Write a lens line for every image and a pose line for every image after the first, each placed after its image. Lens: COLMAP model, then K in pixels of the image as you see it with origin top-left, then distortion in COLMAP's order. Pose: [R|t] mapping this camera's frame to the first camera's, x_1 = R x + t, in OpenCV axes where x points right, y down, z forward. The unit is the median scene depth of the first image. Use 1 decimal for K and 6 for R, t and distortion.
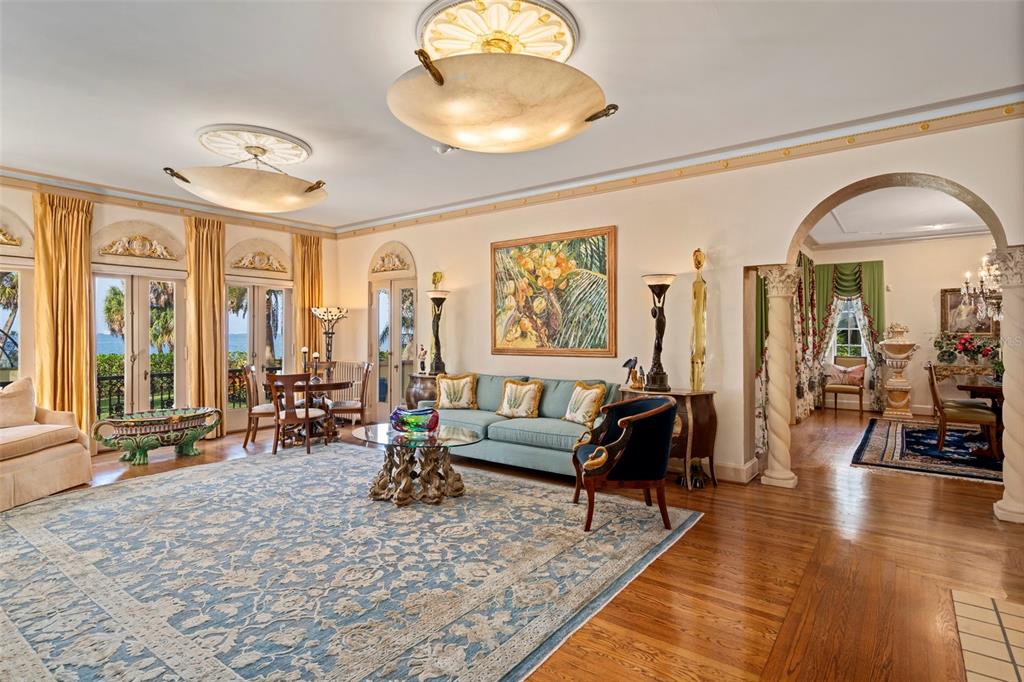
lens RADIAL K [[524.0, 0, 509.8], [0, 524.0, 334.1], [0, 0, 1]] dist [0.010083, 0.000312]
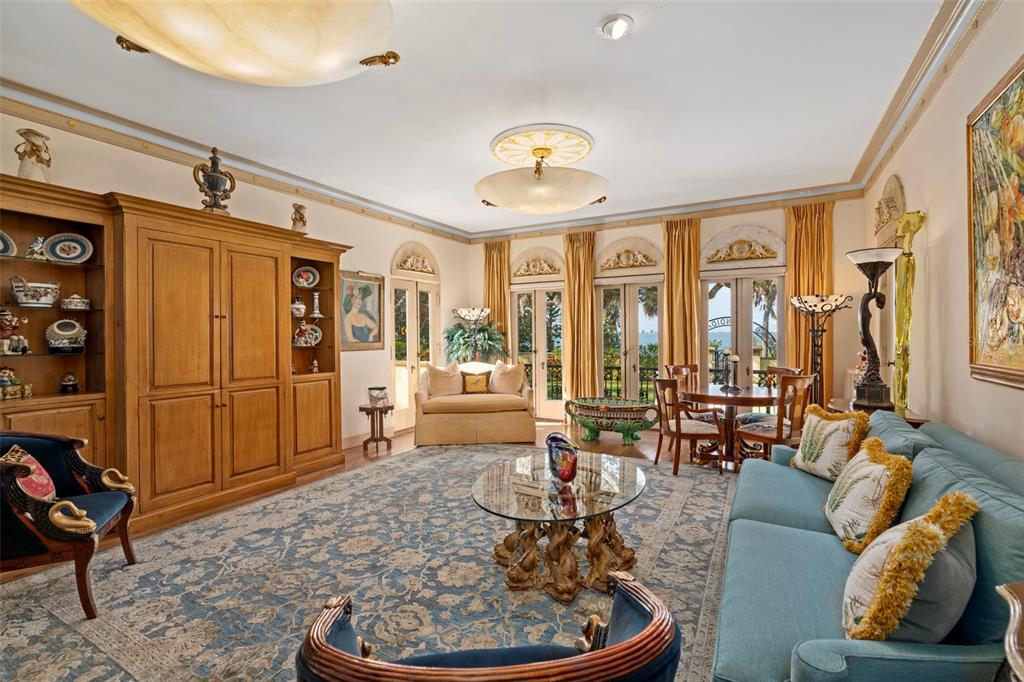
lens RADIAL K [[461.3, 0, 515.0], [0, 461.3, 336.2], [0, 0, 1]] dist [-0.003348, 0.000114]
pose [[0.143704, 0.004453, -0.989611, 0.329537], [0.006383, 0.999965, 0.005426, 0.000211], [0.989600, -0.007097, 0.143670, 0.688510]]
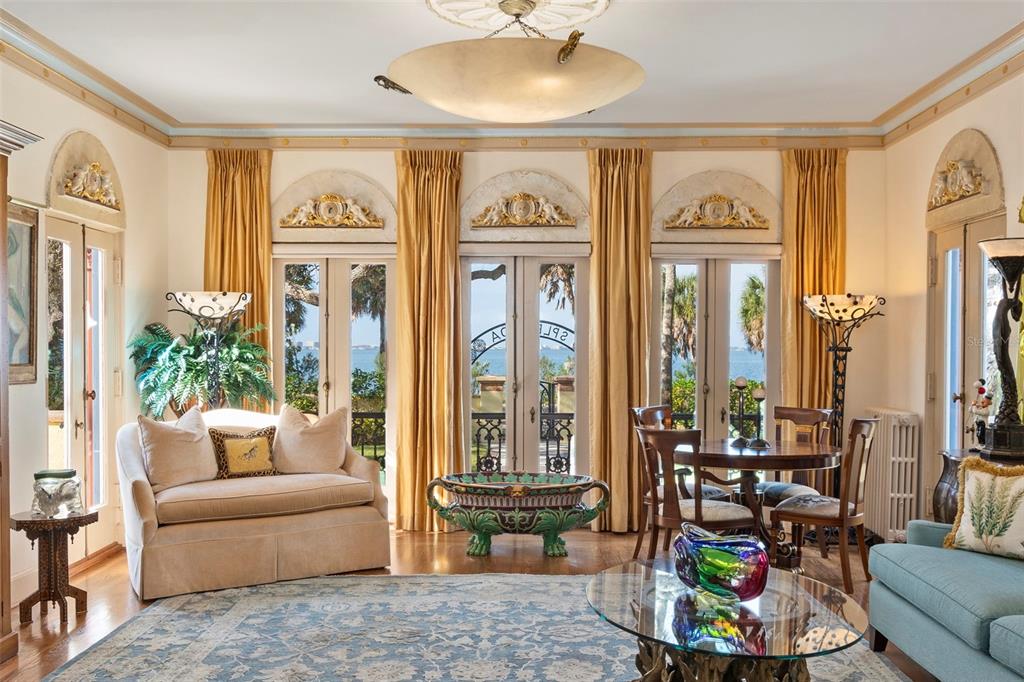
lens RADIAL K [[971.6, 0, 508.3], [0, 971.6, 361.1], [0, 0, 1]] dist [-0.023229, 0.002462]
pose [[0.587655, 0.013988, -0.808990, 0.262816], [-0.004828, 0.999893, 0.013782, -0.001782], [0.809097, -0.004194, 0.587660, 0.347129]]
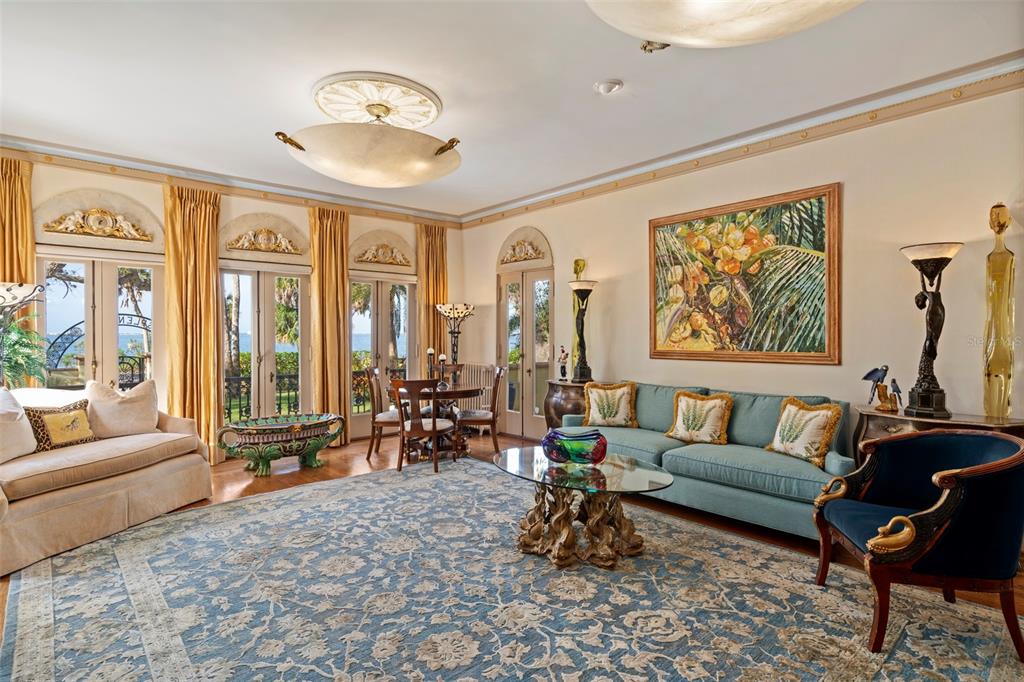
lens RADIAL K [[521.1, 0, 512.3], [0, 521.1, 336.4], [0, 0, 1]] dist [0.006102, 0.001907]
pose [[0.979348, -0.000138, -0.202182, -0.094630], [0.001132, 0.999988, 0.004796, 0.001128], [0.202179, -0.004926, 0.979336, 0.202337]]
